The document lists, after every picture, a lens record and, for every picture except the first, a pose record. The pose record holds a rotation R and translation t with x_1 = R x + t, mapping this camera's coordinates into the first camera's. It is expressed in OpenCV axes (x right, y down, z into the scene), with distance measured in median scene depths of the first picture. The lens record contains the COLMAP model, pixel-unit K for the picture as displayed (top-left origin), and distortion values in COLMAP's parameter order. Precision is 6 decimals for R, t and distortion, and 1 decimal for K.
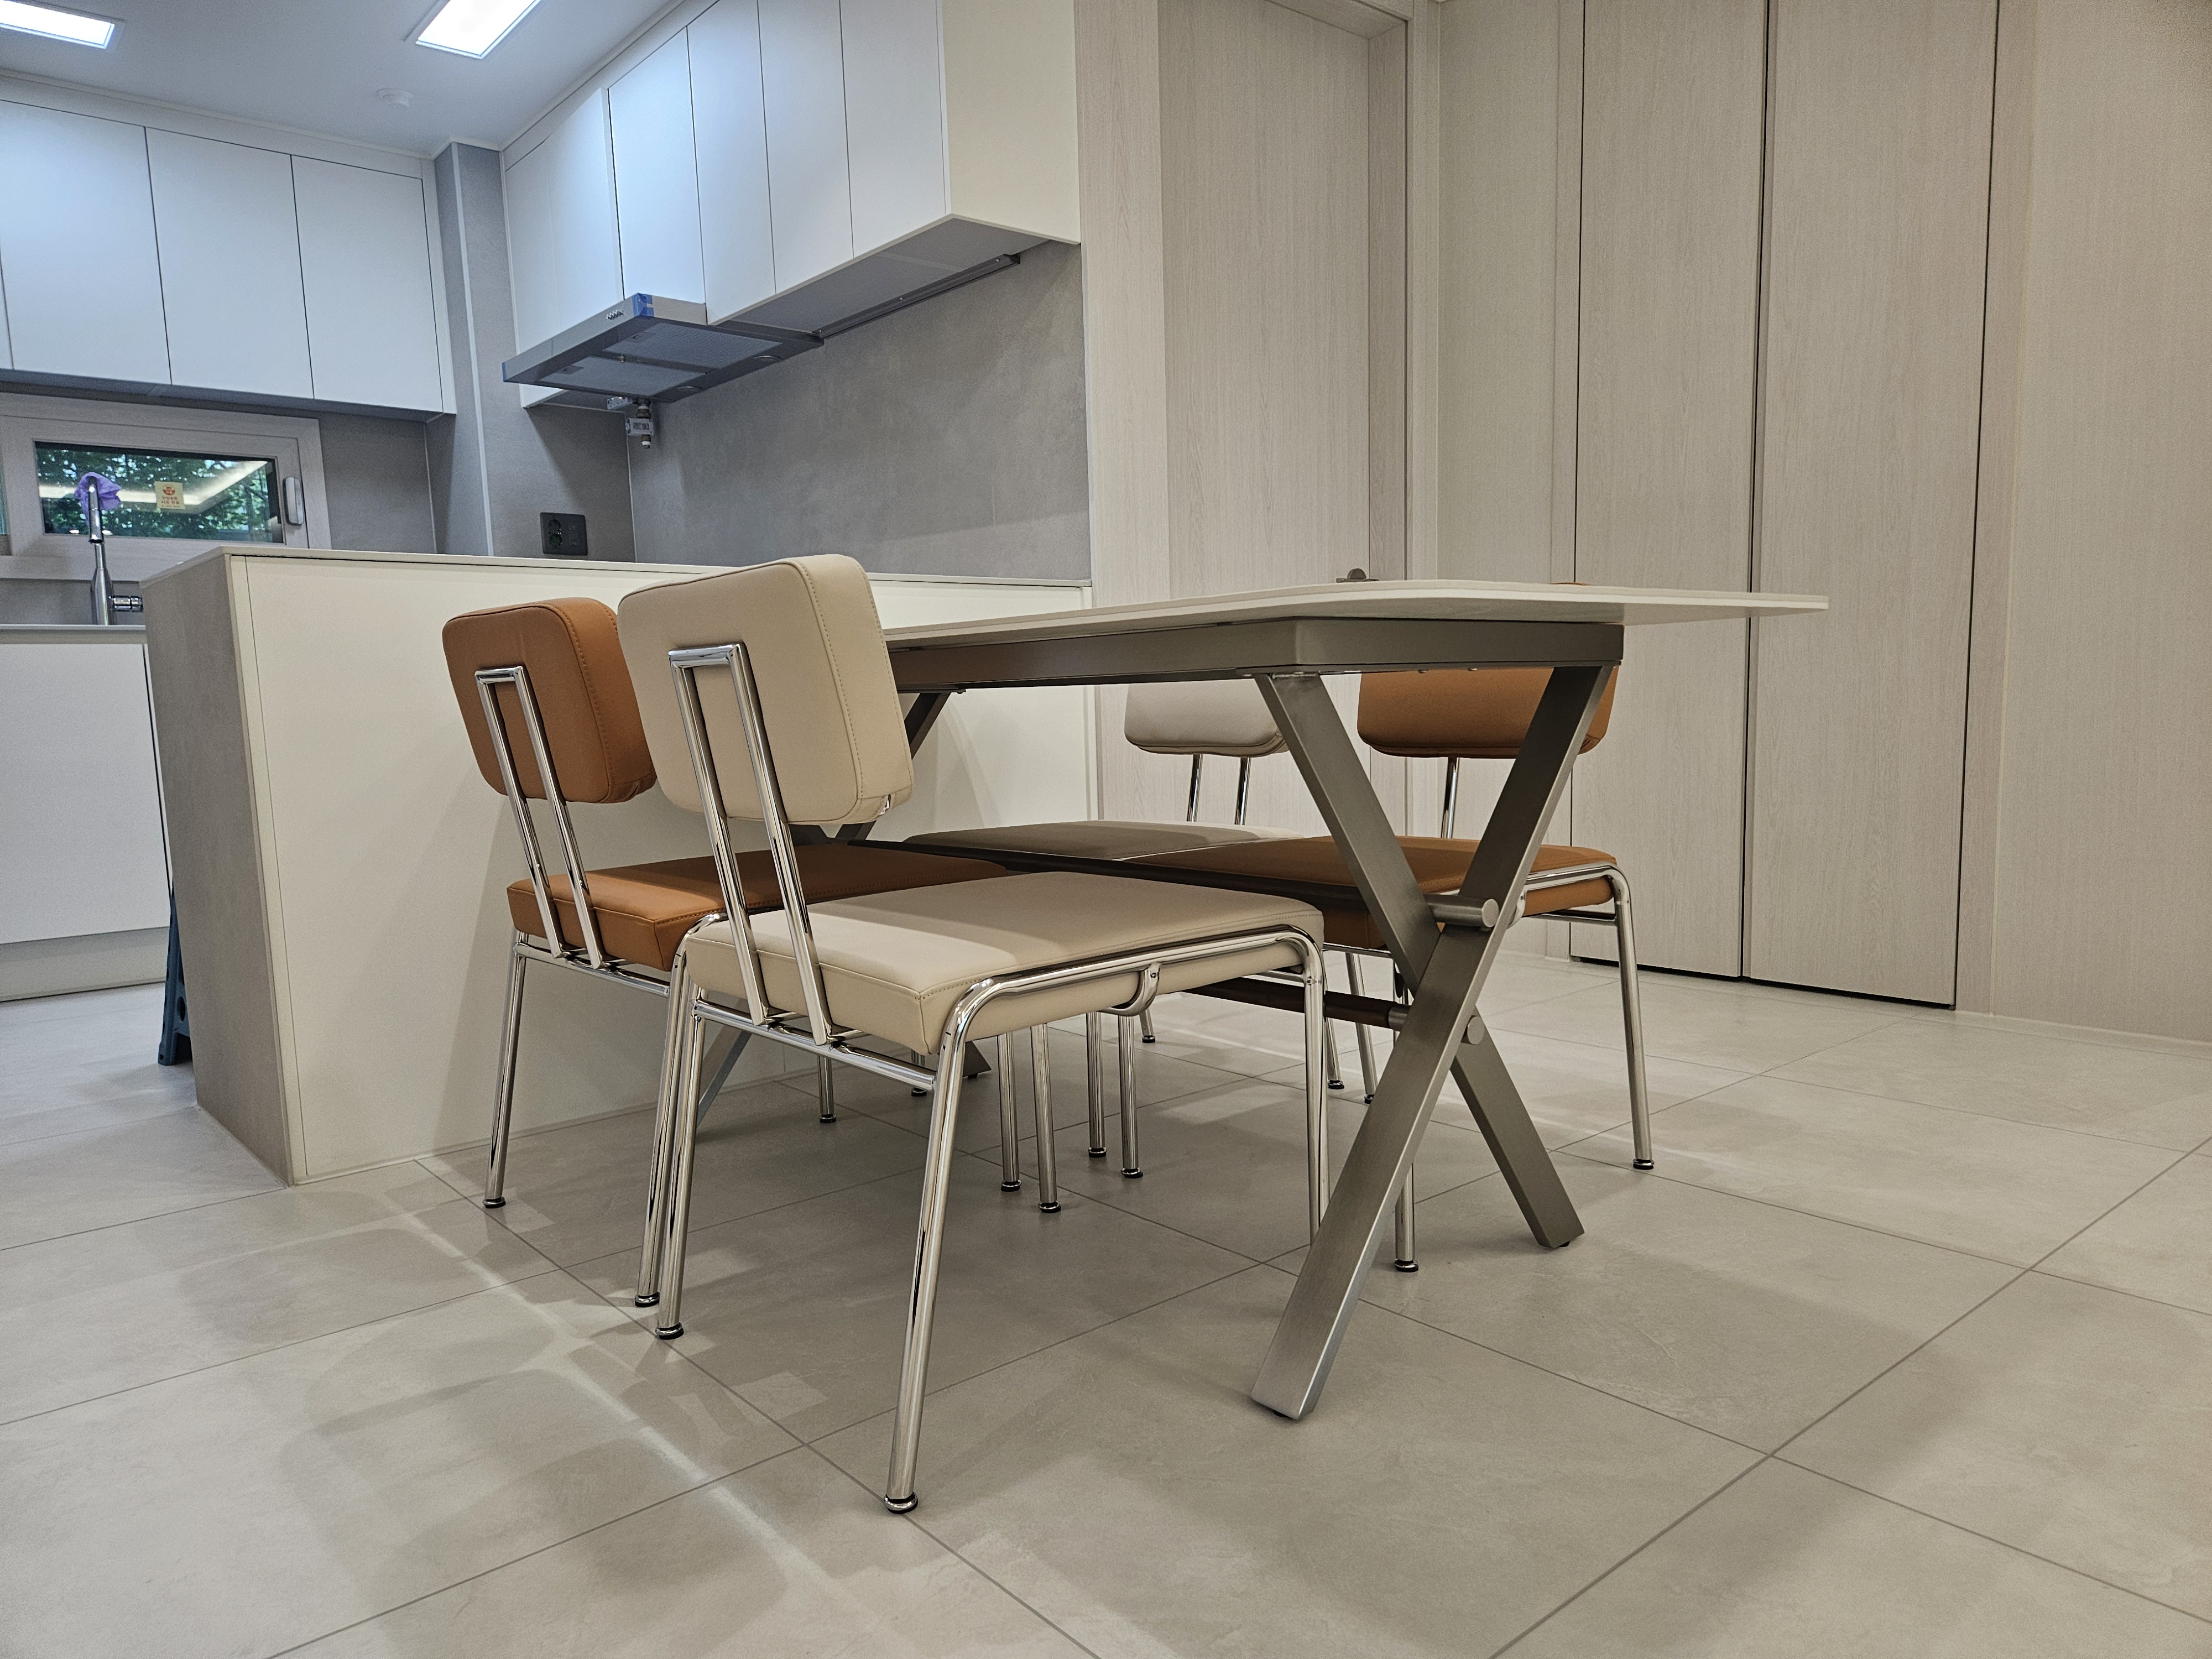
lens RADIAL K [[1478.0, 0, 1114.8], [0, 1478.0, 859.8], [0, 0, 1]] dist [0.088043, -0.079577]
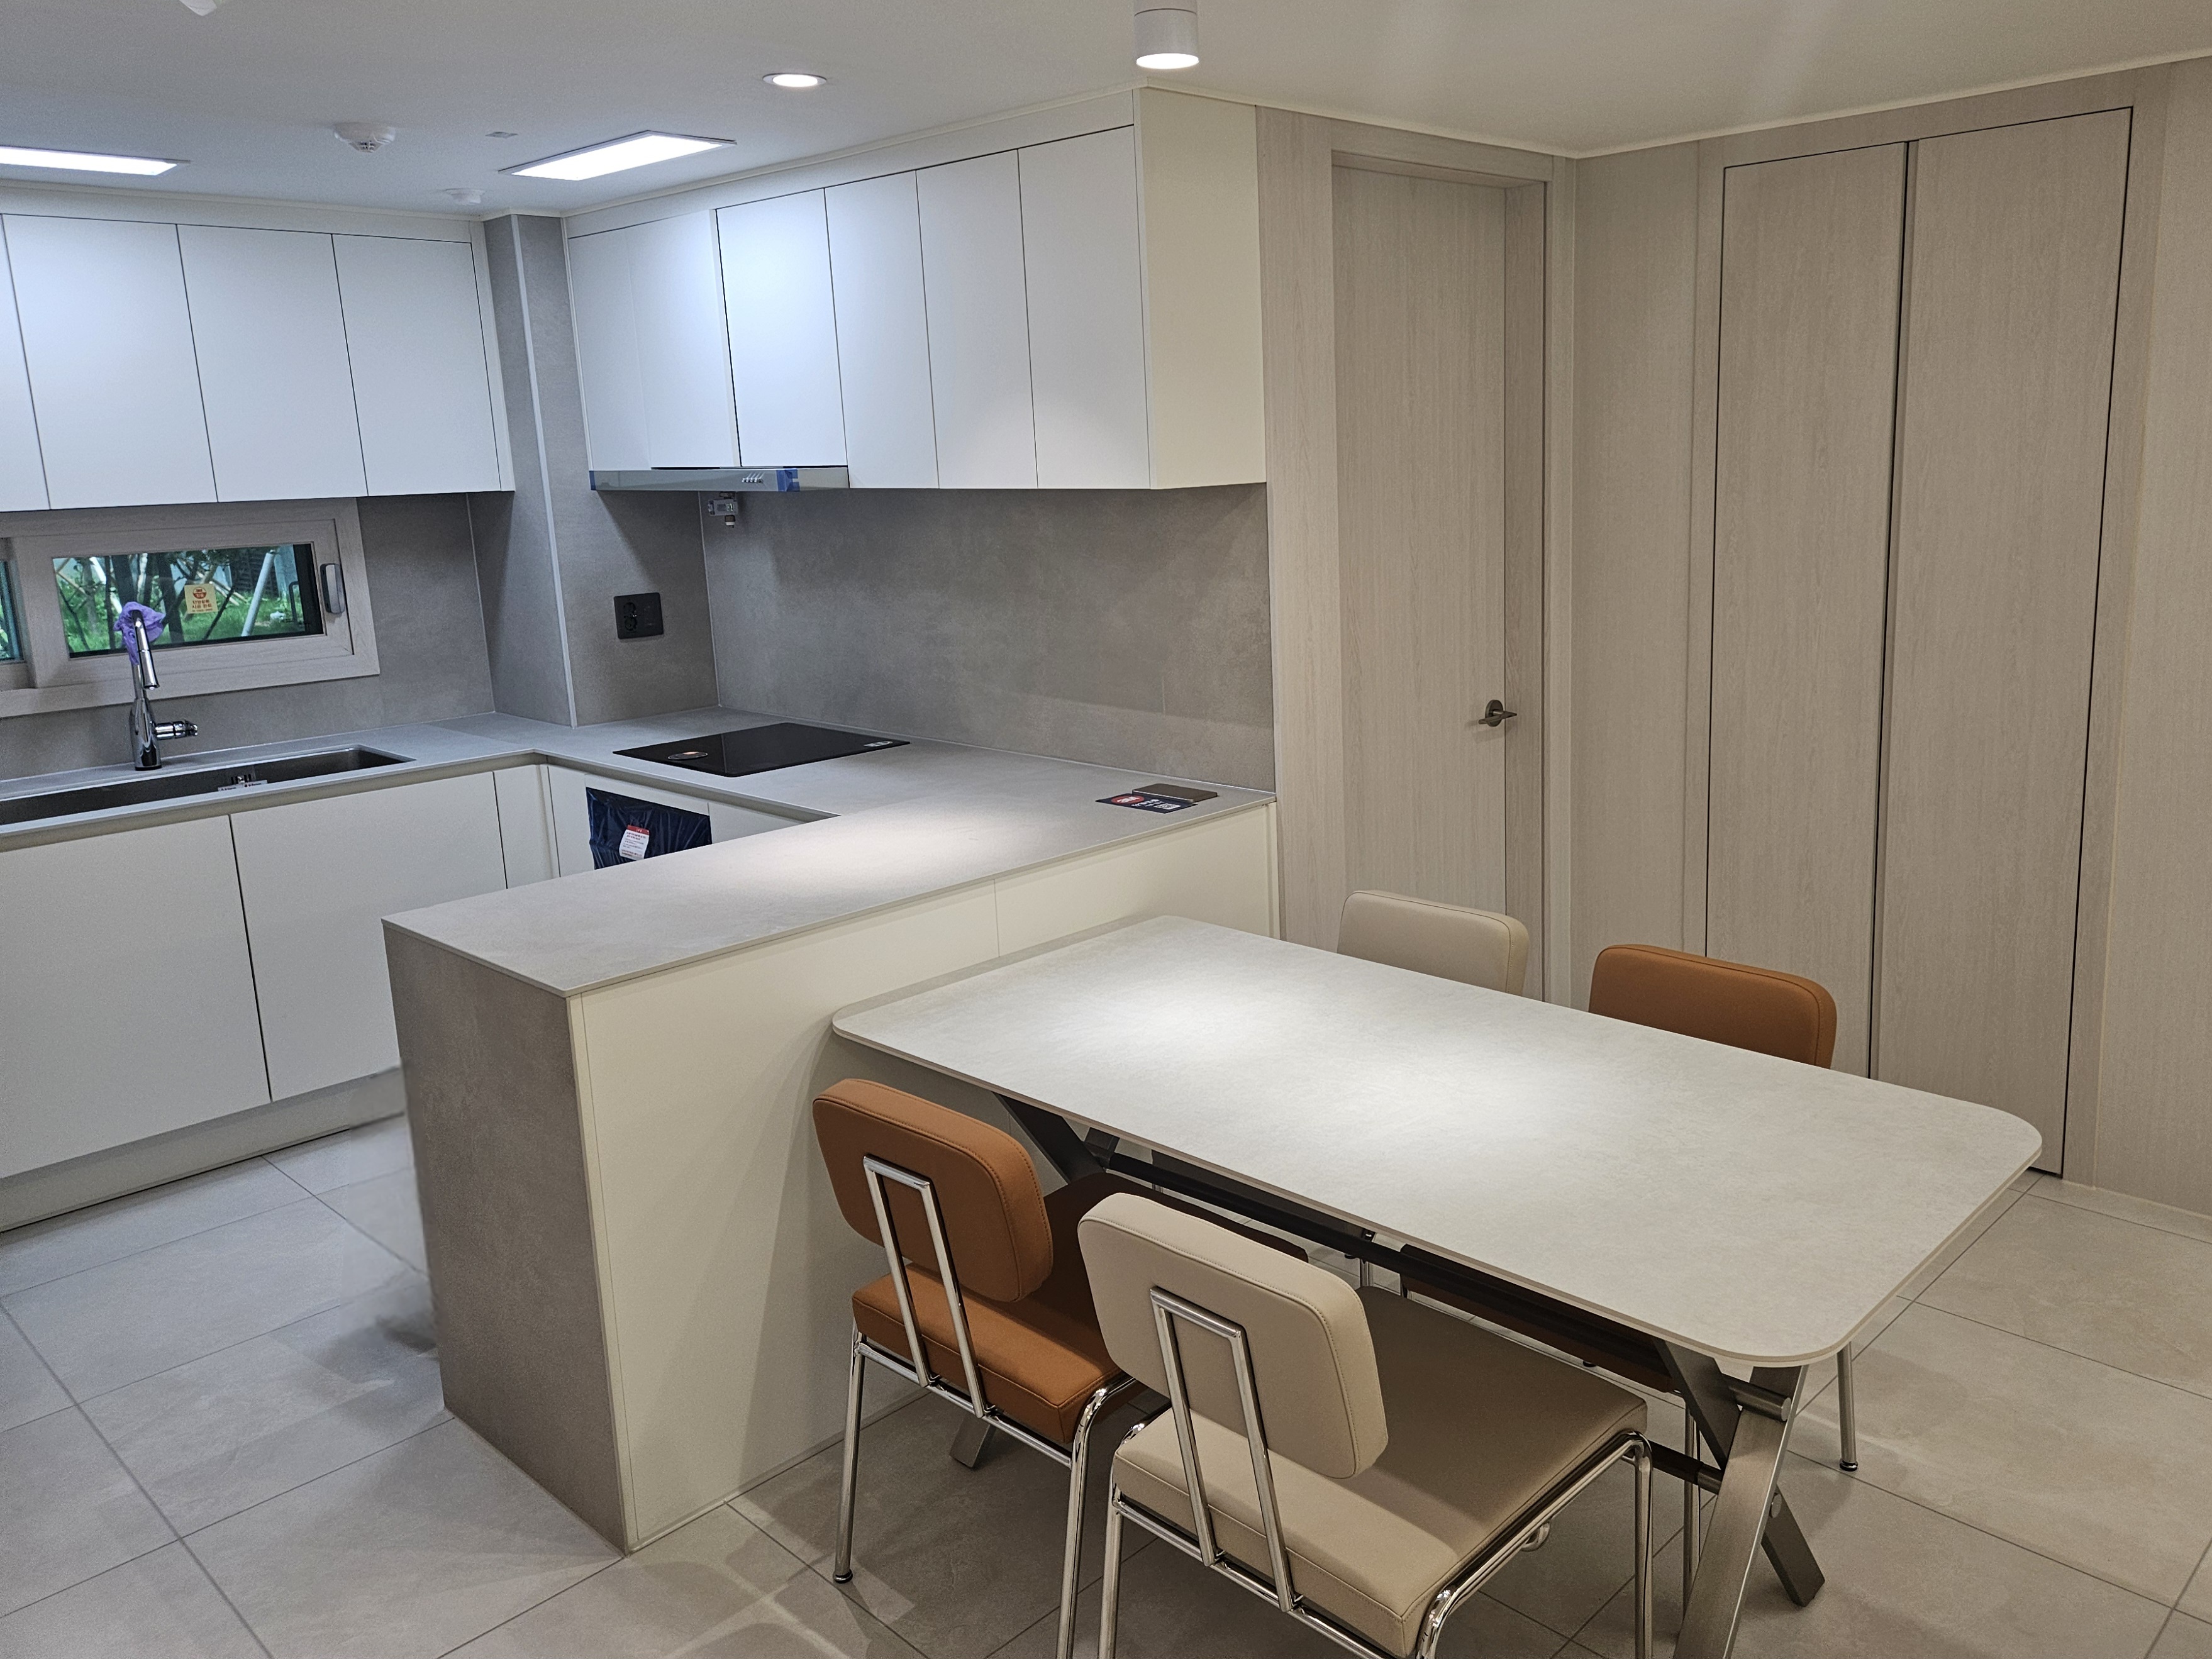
lens RADIAL K [[1680.4, 0, 1259.0], [0, 1680.4, 743.4], [0, 0, 1]] dist [0.087474, -0.081562]
pose [[0.992863, -0.024350, 0.116746, -0.163876], [0.016584, 0.997612, 0.067041, -0.304713], [-0.118100, -0.064627, 0.990896, -0.153335]]
